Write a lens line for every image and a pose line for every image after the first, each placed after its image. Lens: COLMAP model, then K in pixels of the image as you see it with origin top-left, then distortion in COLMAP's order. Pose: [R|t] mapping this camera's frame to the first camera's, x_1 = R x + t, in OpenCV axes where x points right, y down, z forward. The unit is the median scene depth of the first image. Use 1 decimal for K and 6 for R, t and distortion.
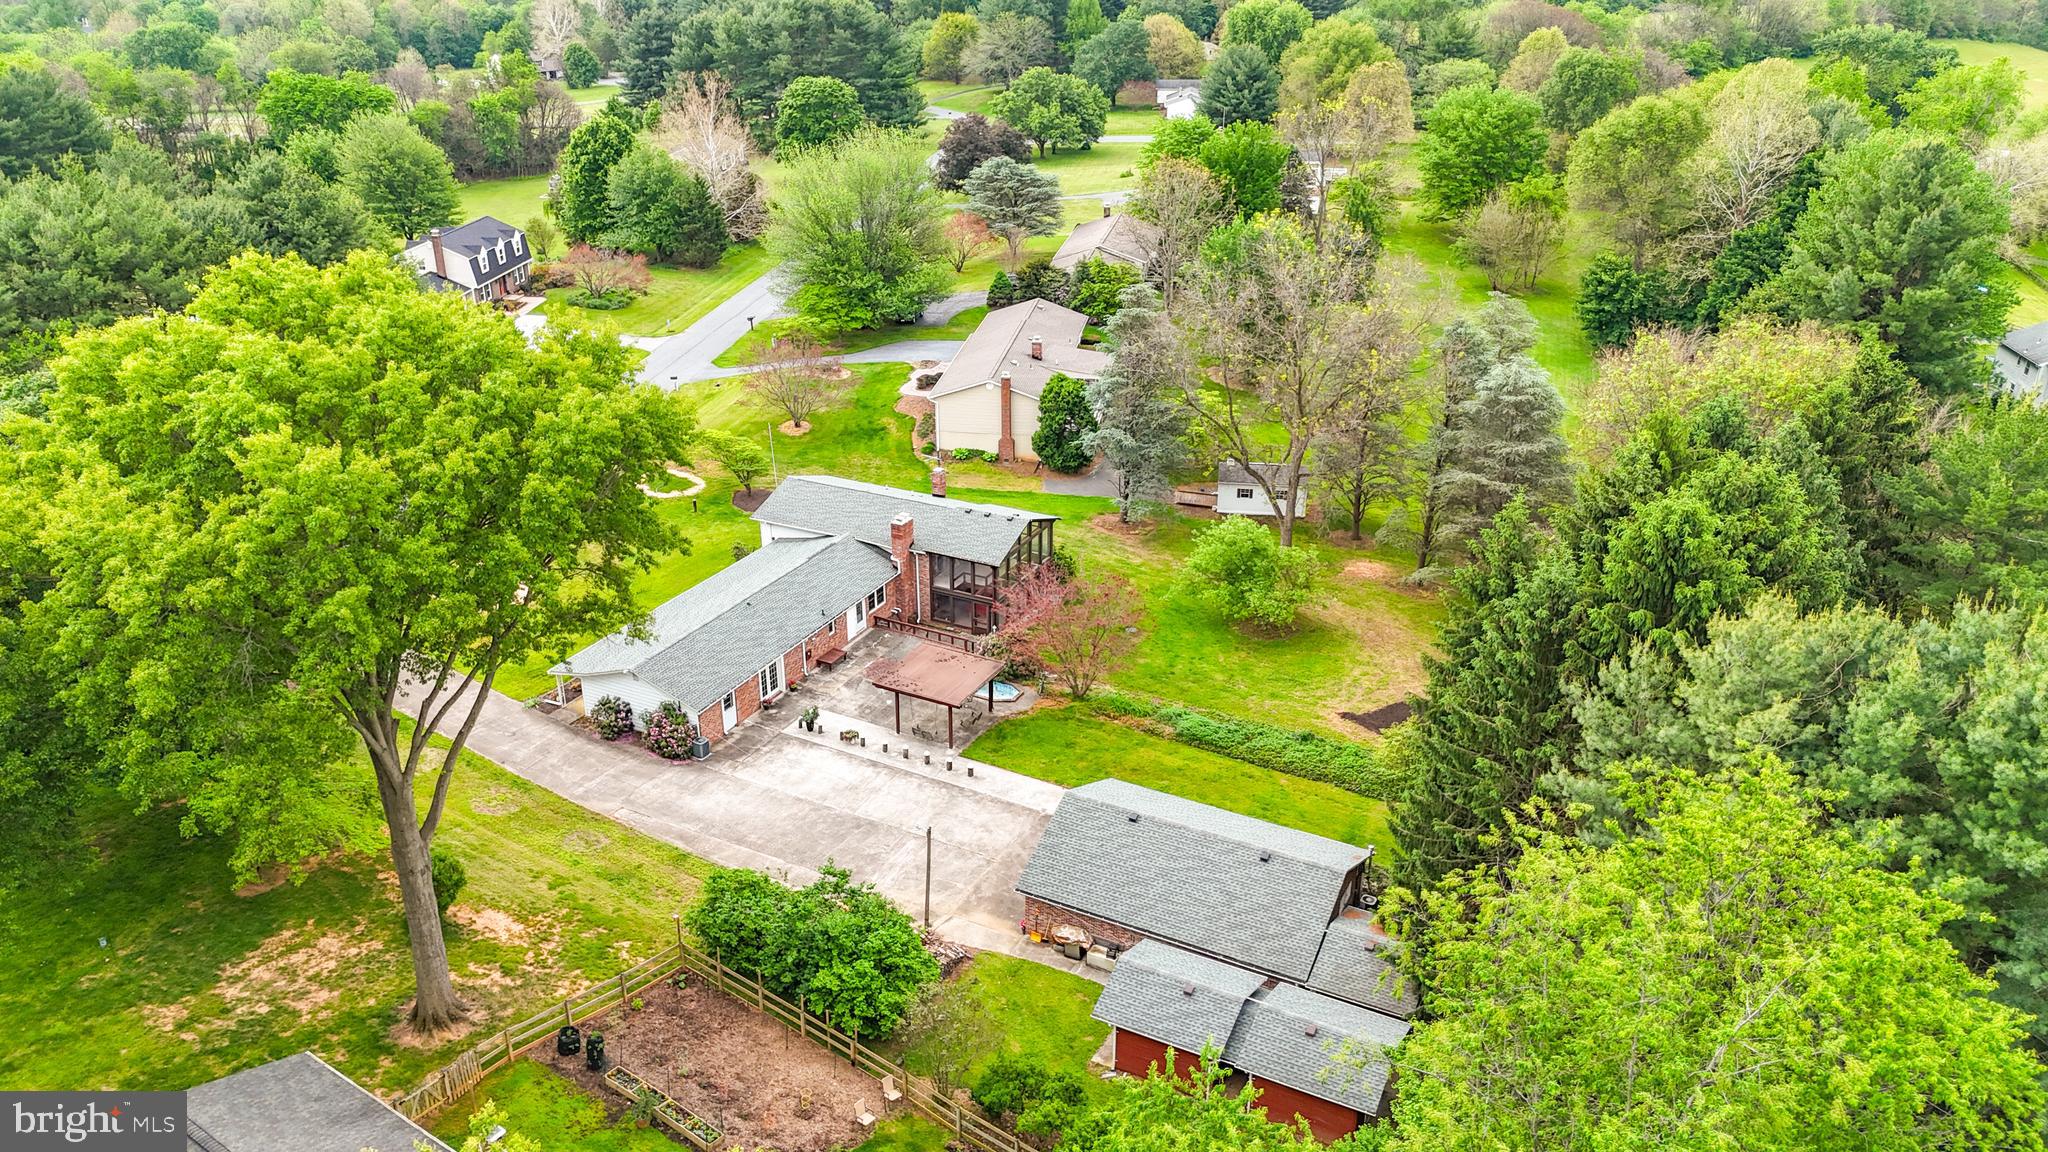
lens RADIAL K [[1514.1, 0, 1024.0], [0, 1514.1, 576.0], [0, 0, 1]] dist [0.153800, -0.211463]
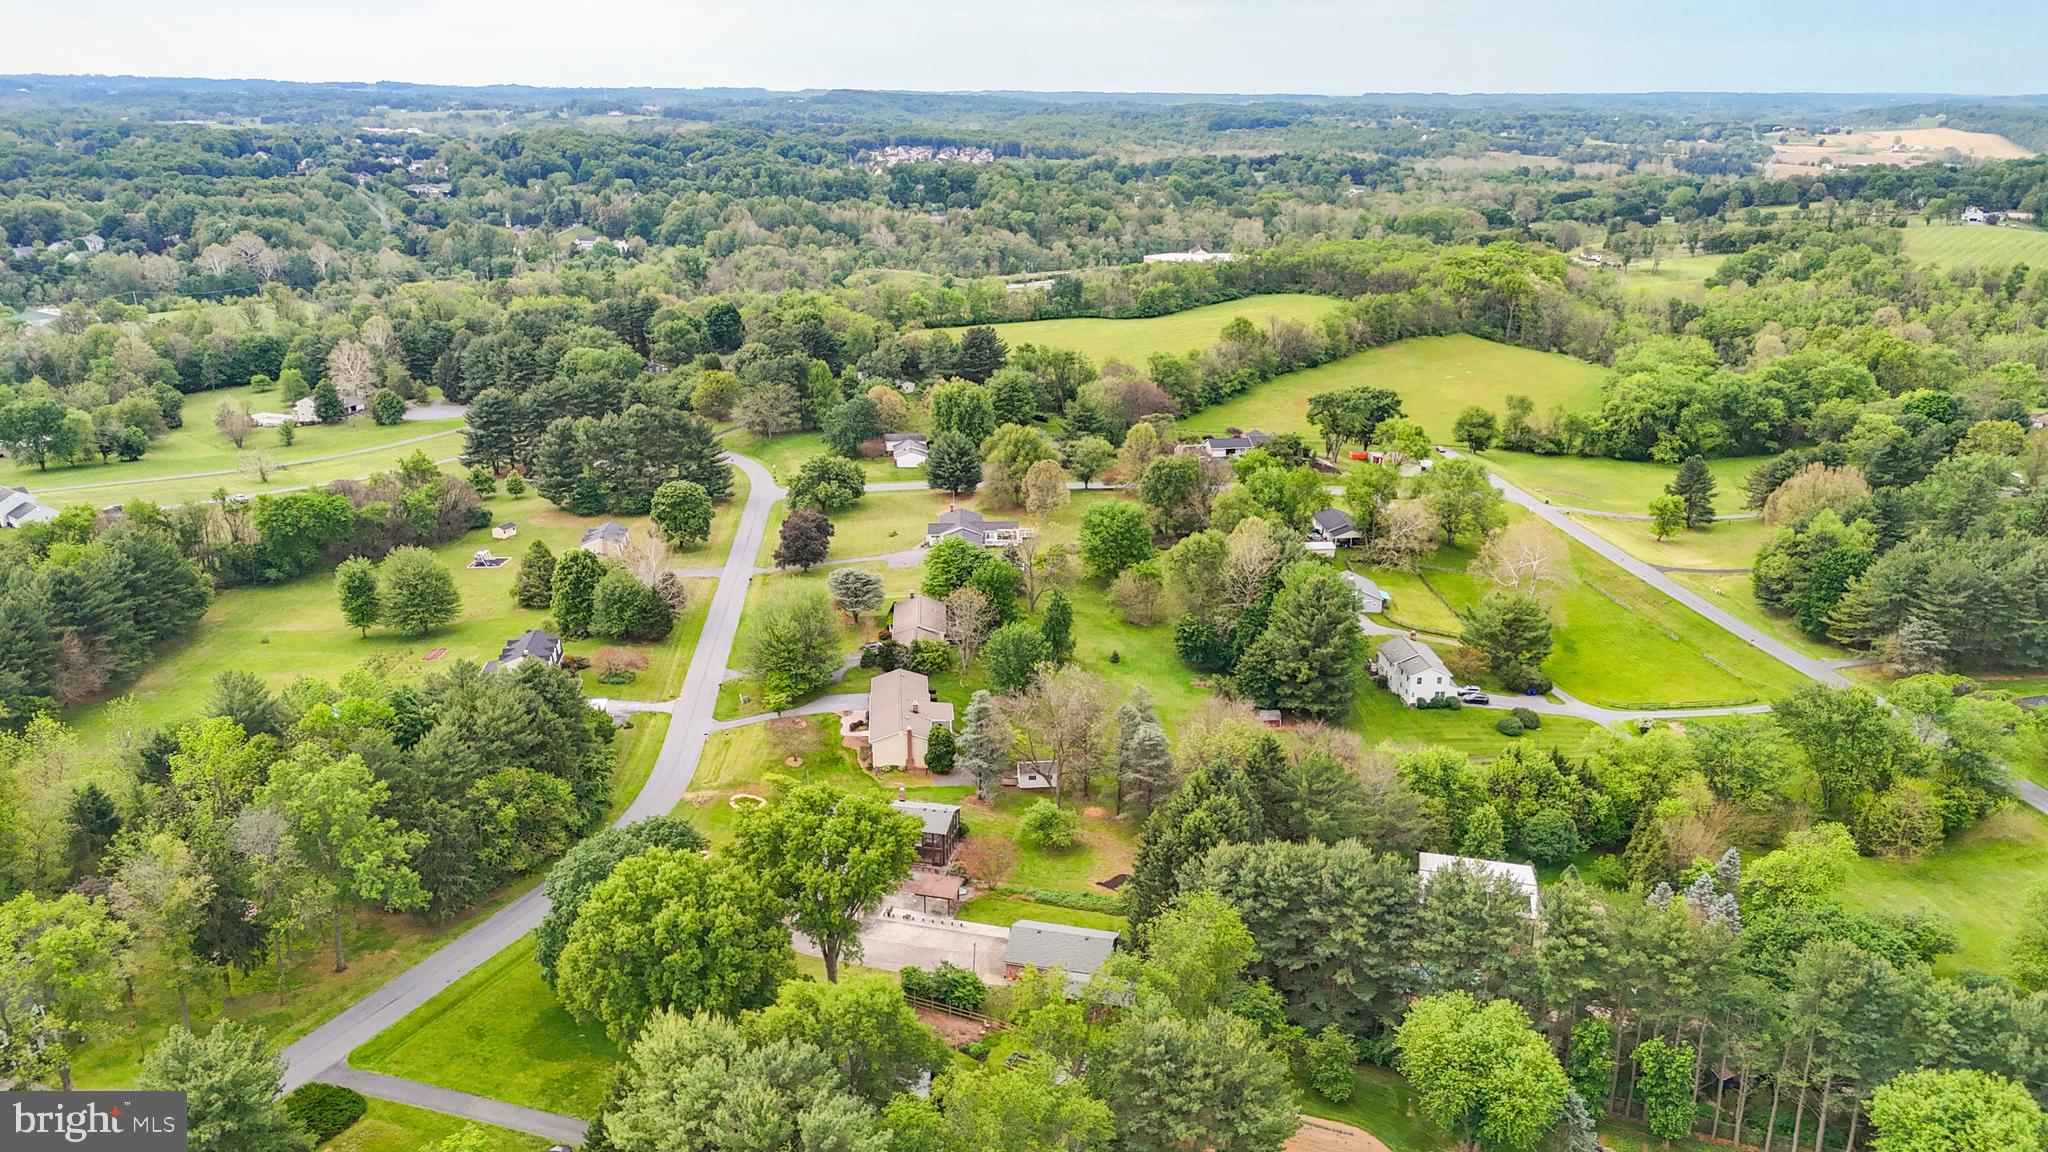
lens RADIAL K [[1500.2, 0, 1024.0], [0, 1500.2, 576.0], [0, 0, 1]] dist [0.075351, -0.078483]
pose [[0.972453, -0.070350, 0.222230, -0.348665], [0.094423, 0.990535, -0.099618, -0.143812], [-0.213119, 0.117858, 0.969892, -1.172356]]
